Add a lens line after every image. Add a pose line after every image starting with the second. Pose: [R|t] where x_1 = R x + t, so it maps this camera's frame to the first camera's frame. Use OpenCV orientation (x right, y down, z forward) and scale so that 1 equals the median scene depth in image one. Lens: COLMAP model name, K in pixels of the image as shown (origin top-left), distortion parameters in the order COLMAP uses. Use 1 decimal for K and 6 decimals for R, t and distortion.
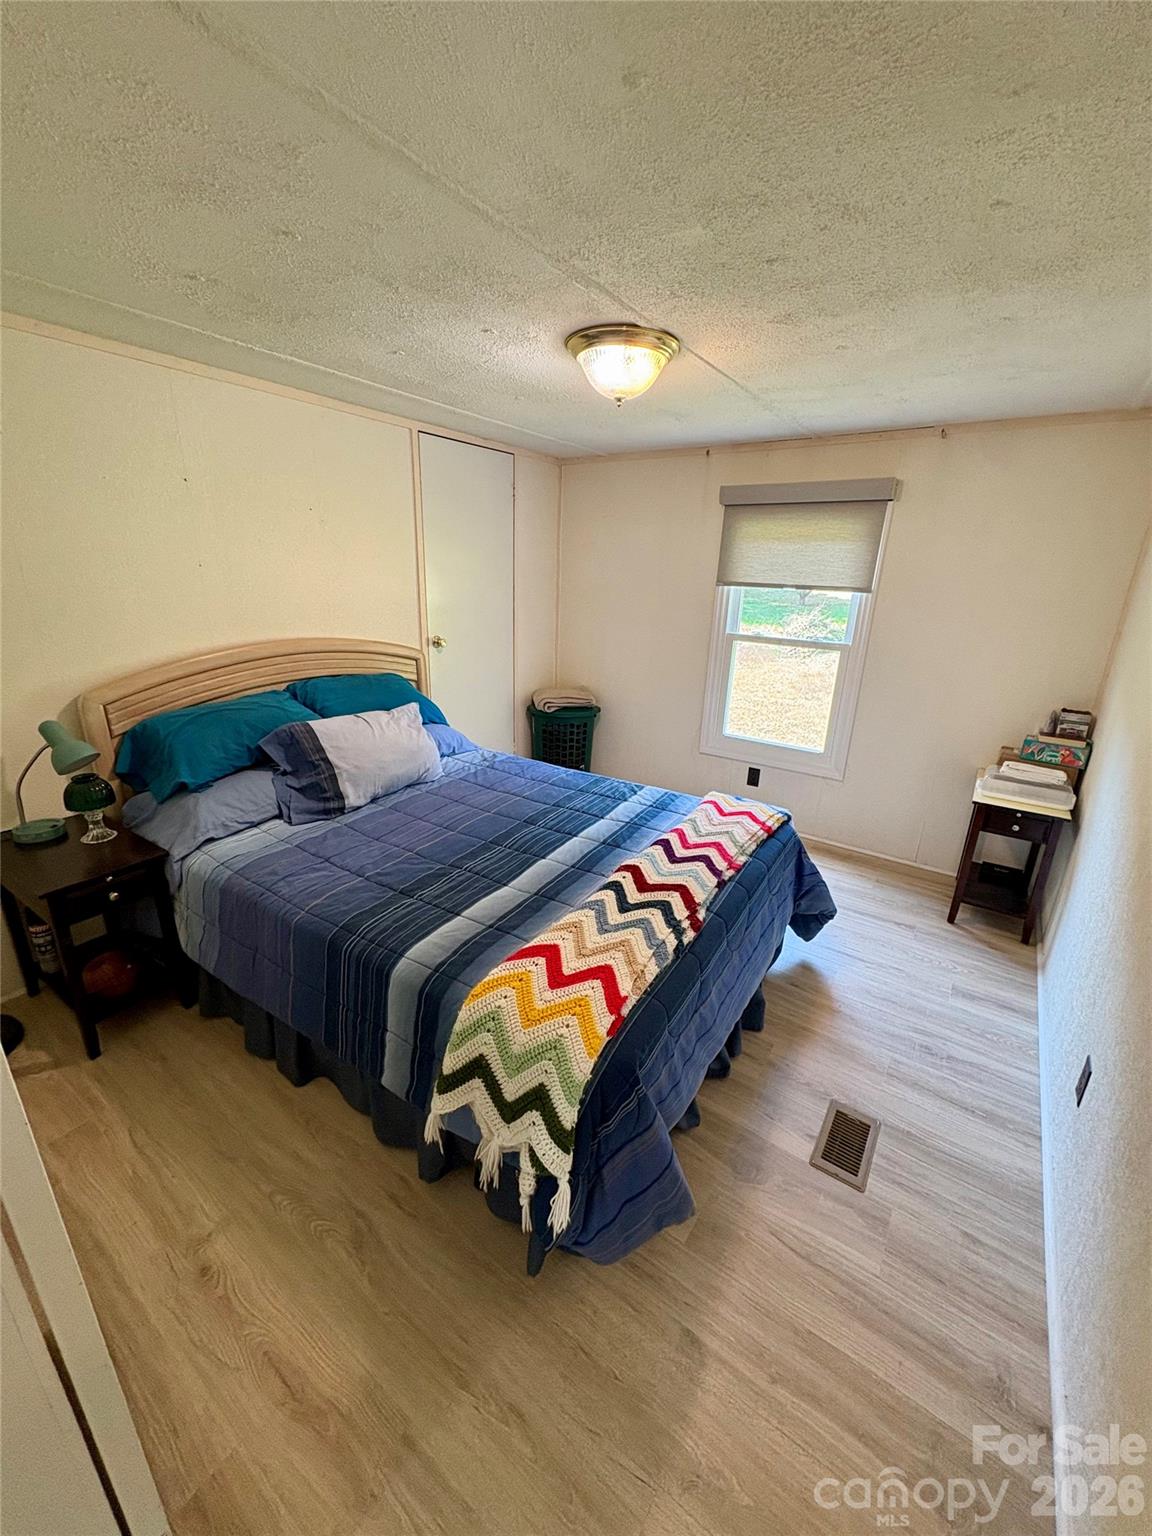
lens RADIAL K [[607.2, 0, 576.0], [0, 607.2, 768.0], [0, 0, 1]] dist [-0.000387, 0.000001]
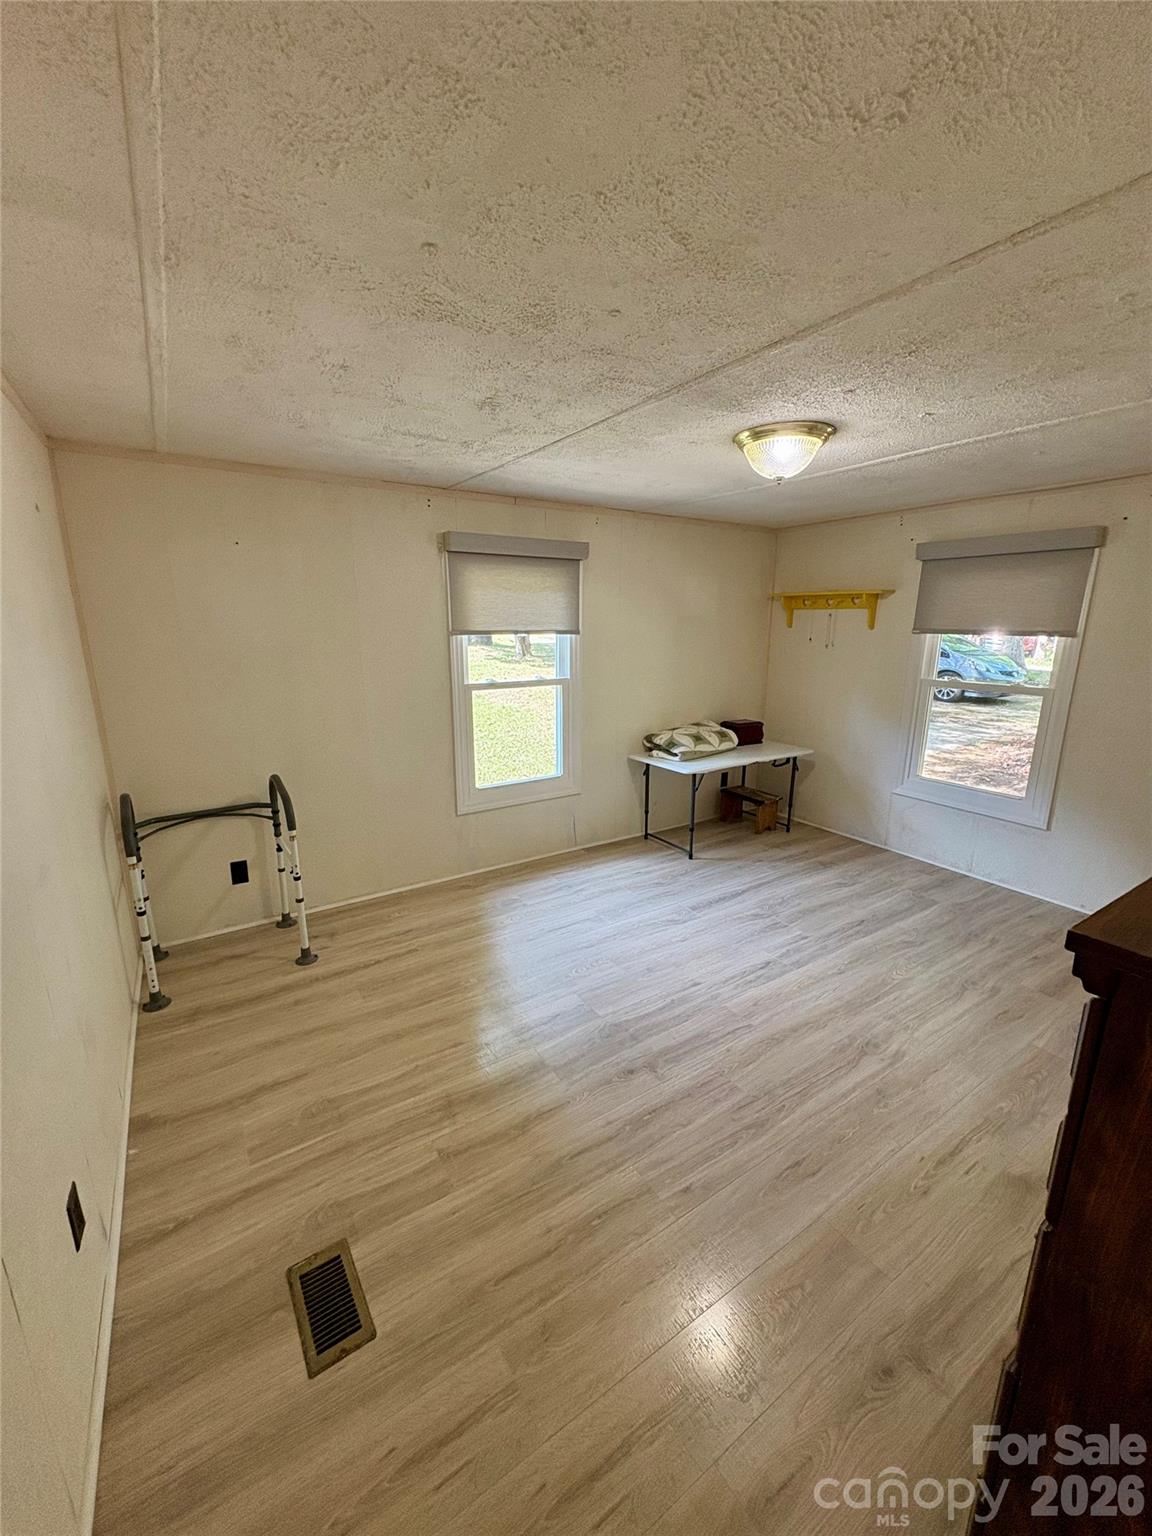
lens RADIAL K [[607.2, 0, 576.0], [0, 607.2, 768.0], [0, 0, 1]] dist [-0.000387, 0.000001]
pose [[0.370207, -0.238670, 0.897766, -0.604477], [0.301895, 0.944884, 0.126705, -0.178864], [-0.878525, 0.224124, 0.421856, 0.518072]]
